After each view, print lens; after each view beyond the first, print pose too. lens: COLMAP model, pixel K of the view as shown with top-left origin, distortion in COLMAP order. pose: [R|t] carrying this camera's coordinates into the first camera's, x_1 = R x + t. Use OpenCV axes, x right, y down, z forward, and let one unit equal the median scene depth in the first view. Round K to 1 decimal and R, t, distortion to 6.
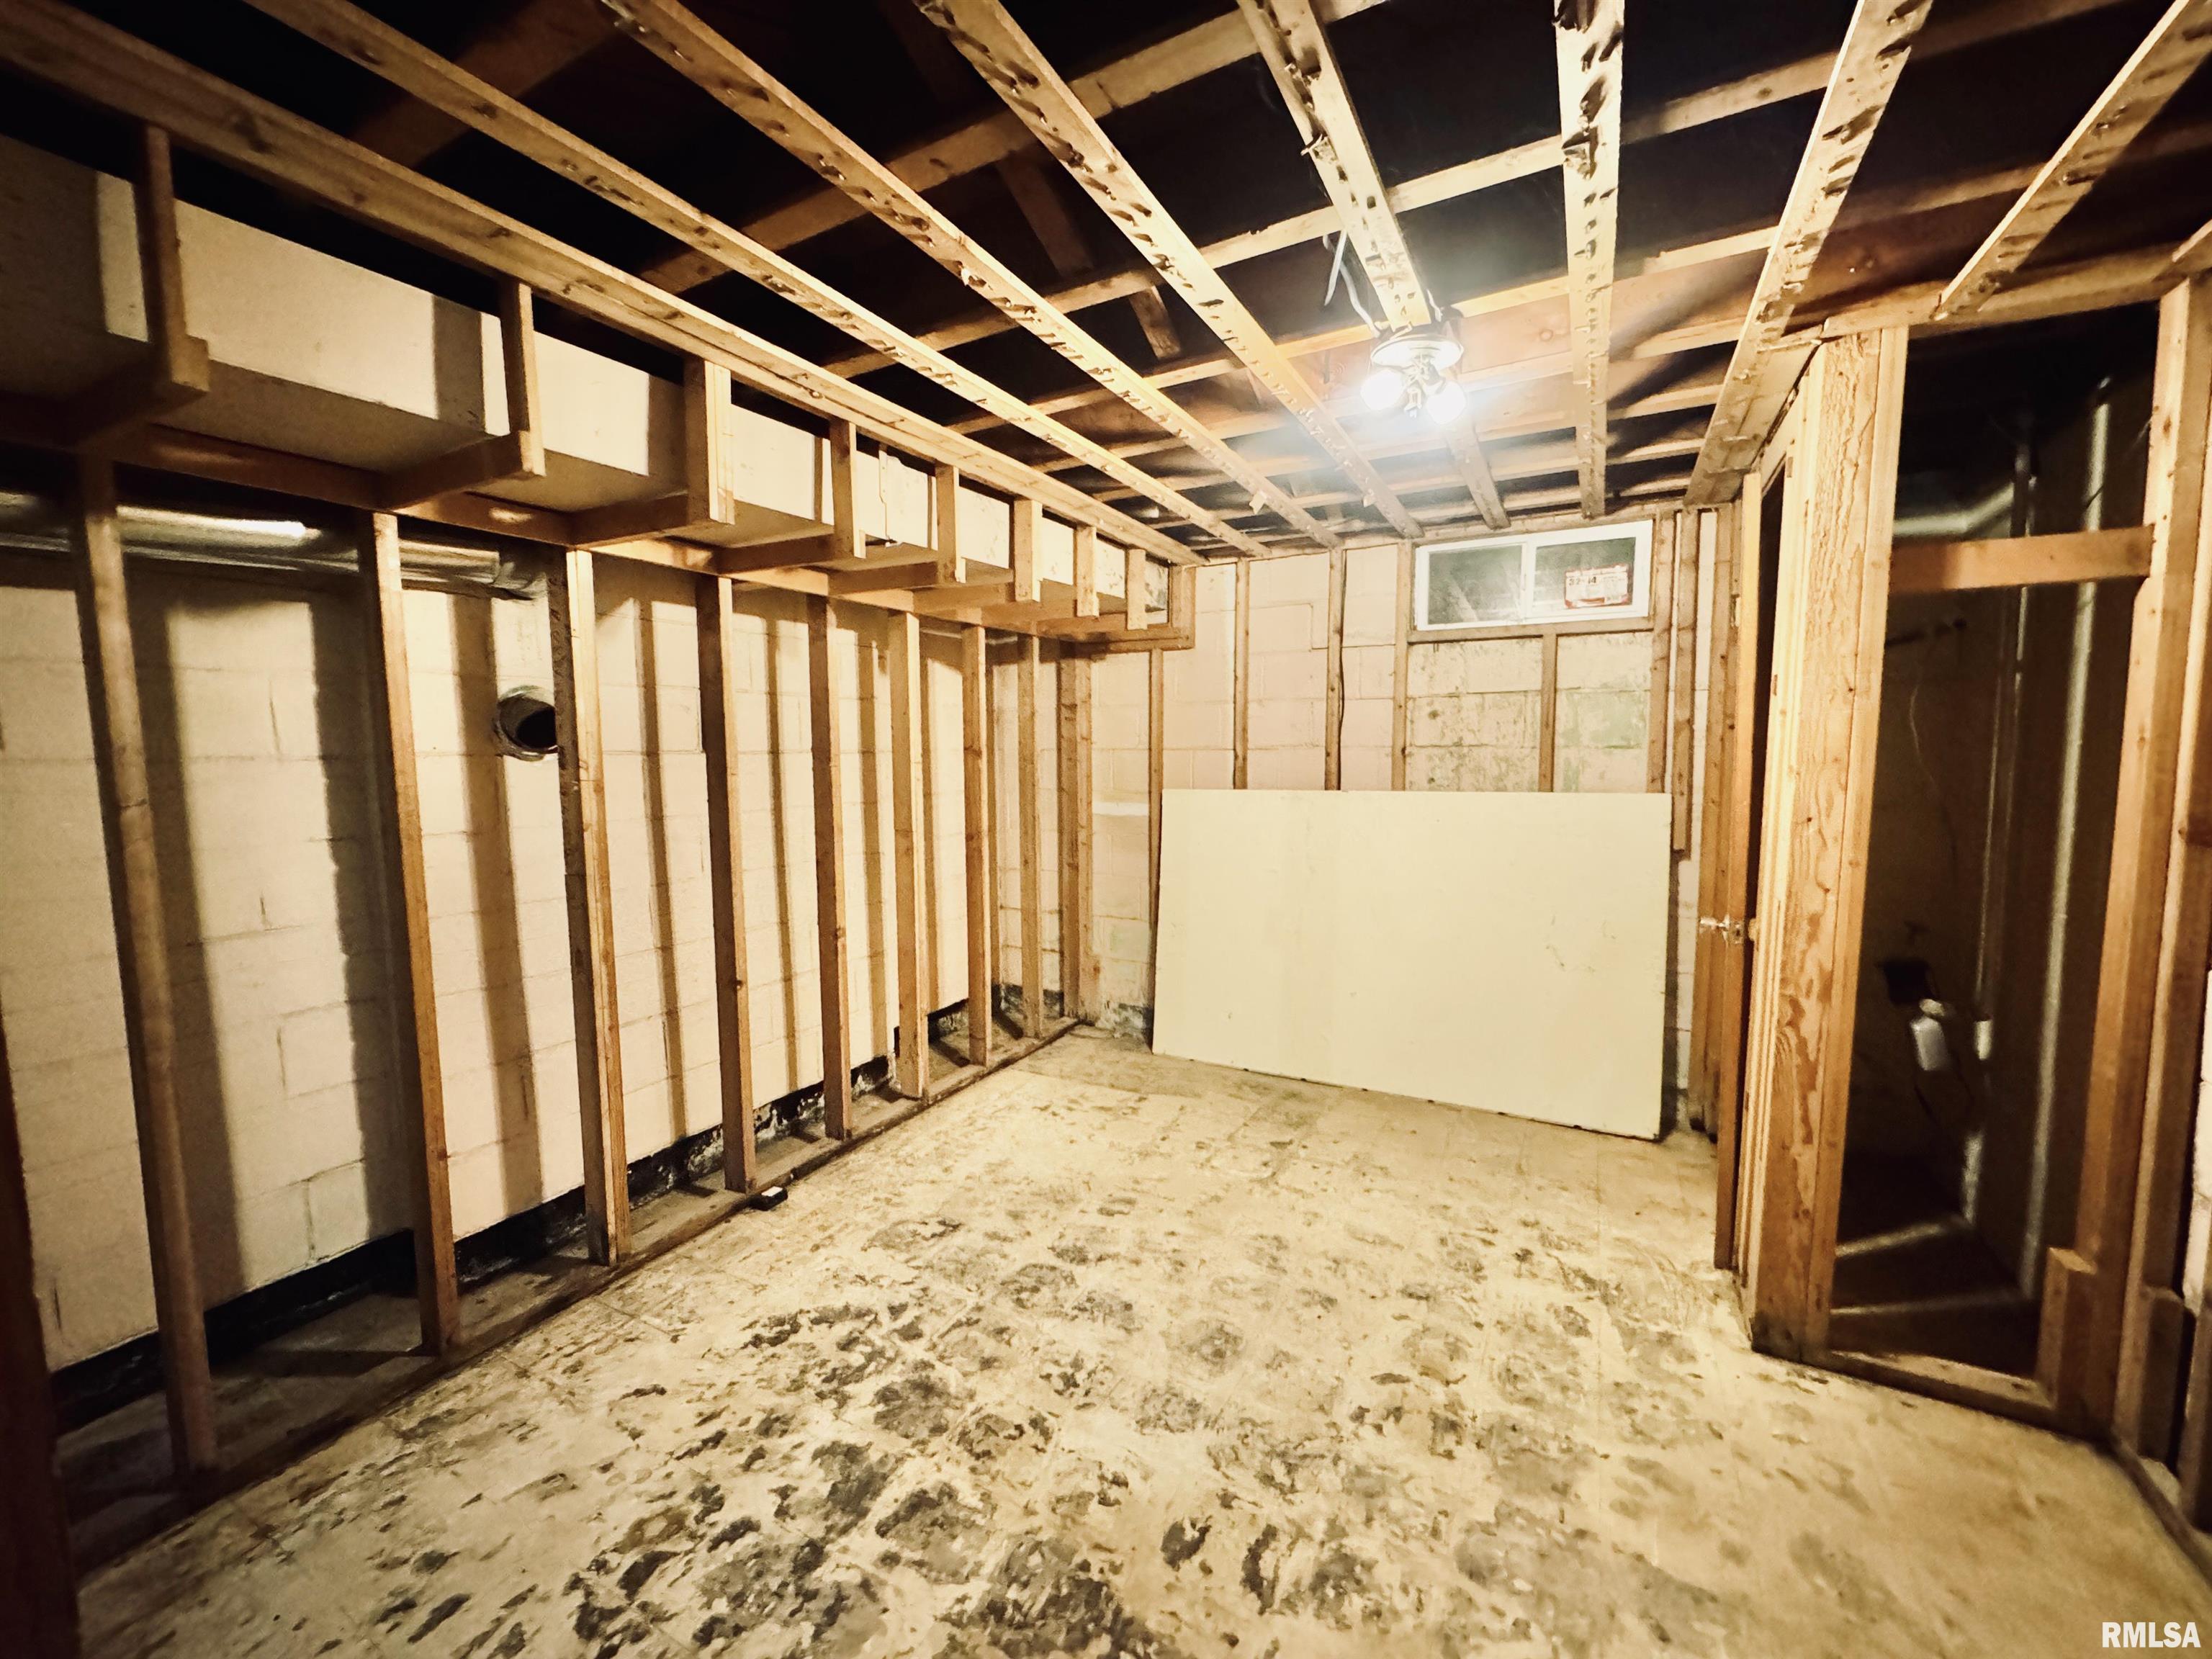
lens RADIAL K [[882.1, 0, 1104.8], [0, 882.1, 830.2], [0, 0, 1]] dist [-0.004189, 0.000246]
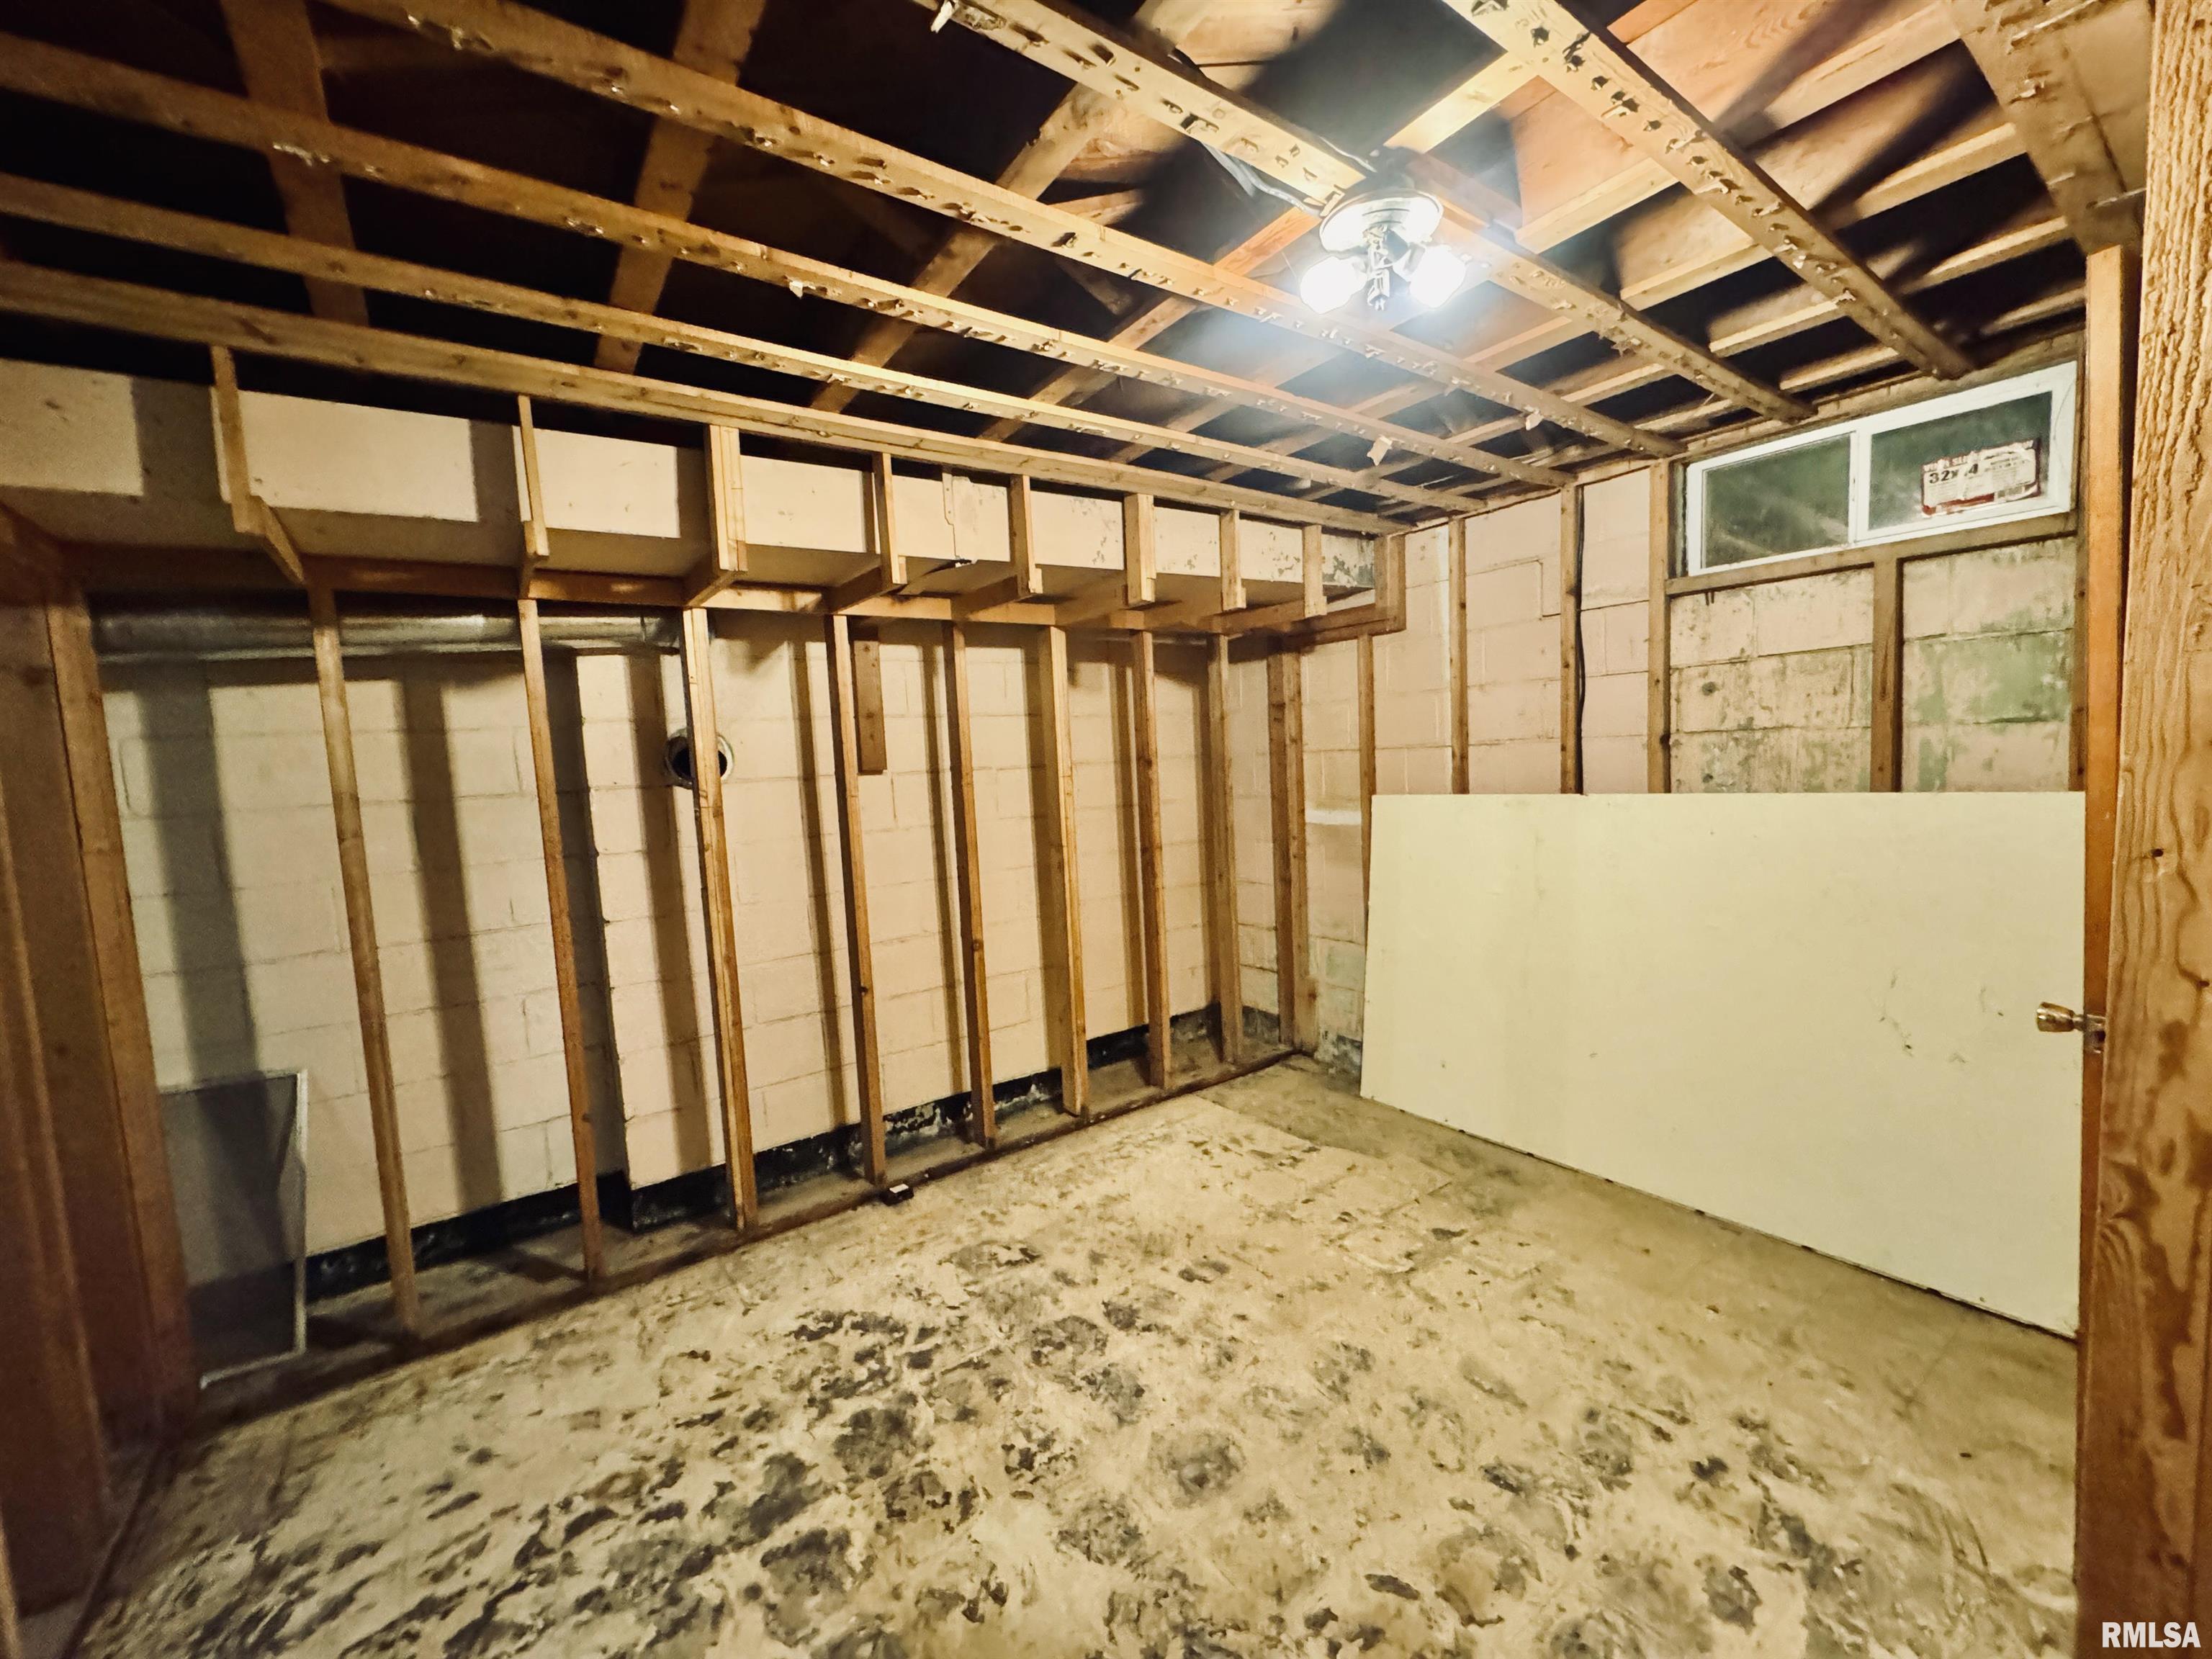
lens RADIAL K [[882.1, 0, 1104.8], [0, 882.1, 830.2], [0, 0, 1]] dist [-0.004189, 0.000246]
pose [[0.902402, -0.003648, -0.430879, 0.324901], [0.004309, 0.999991, 0.000559, -0.021428], [0.430873, -0.002361, 0.902409, 0.160796]]
